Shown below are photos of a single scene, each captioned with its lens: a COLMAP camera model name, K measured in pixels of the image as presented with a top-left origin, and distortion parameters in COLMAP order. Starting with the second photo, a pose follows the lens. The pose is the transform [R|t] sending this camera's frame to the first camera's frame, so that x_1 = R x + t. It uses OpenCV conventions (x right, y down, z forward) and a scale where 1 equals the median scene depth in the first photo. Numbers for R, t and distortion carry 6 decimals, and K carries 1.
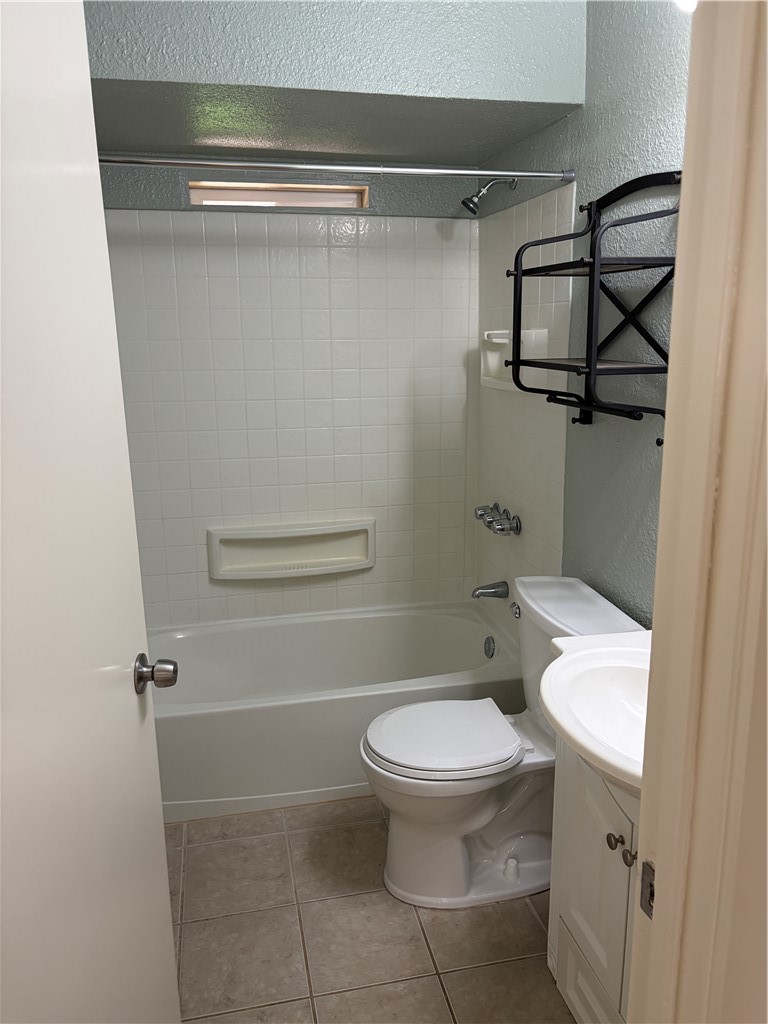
lens RADIAL K [[772.4, 0, 384.0], [0, 772.4, 512.0], [0, 0, 1]] dist [0.070640, -0.088217]
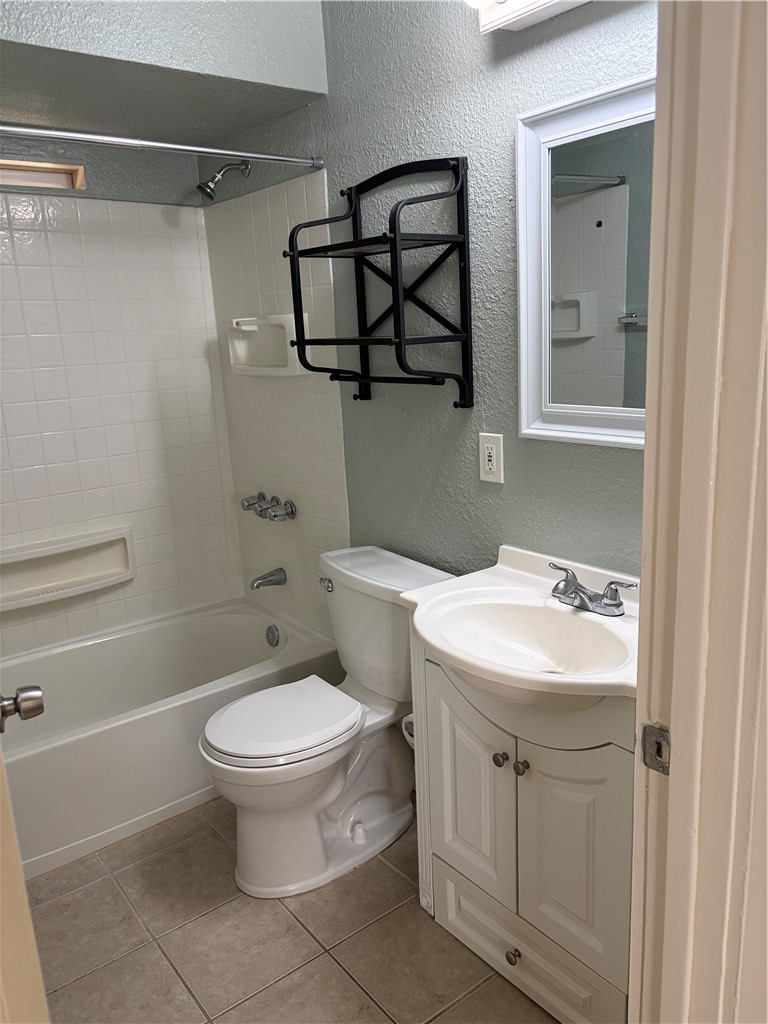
lens RADIAL K [[772.4, 0, 384.0], [0, 772.4, 512.0], [0, 0, 1]] dist [0.070640, -0.088217]
pose [[0.902860, -0.128436, 0.410303, -0.175183], [0.133240, 0.990938, 0.017001, 0.025278], [-0.408768, 0.039319, 0.911791, 0.034977]]
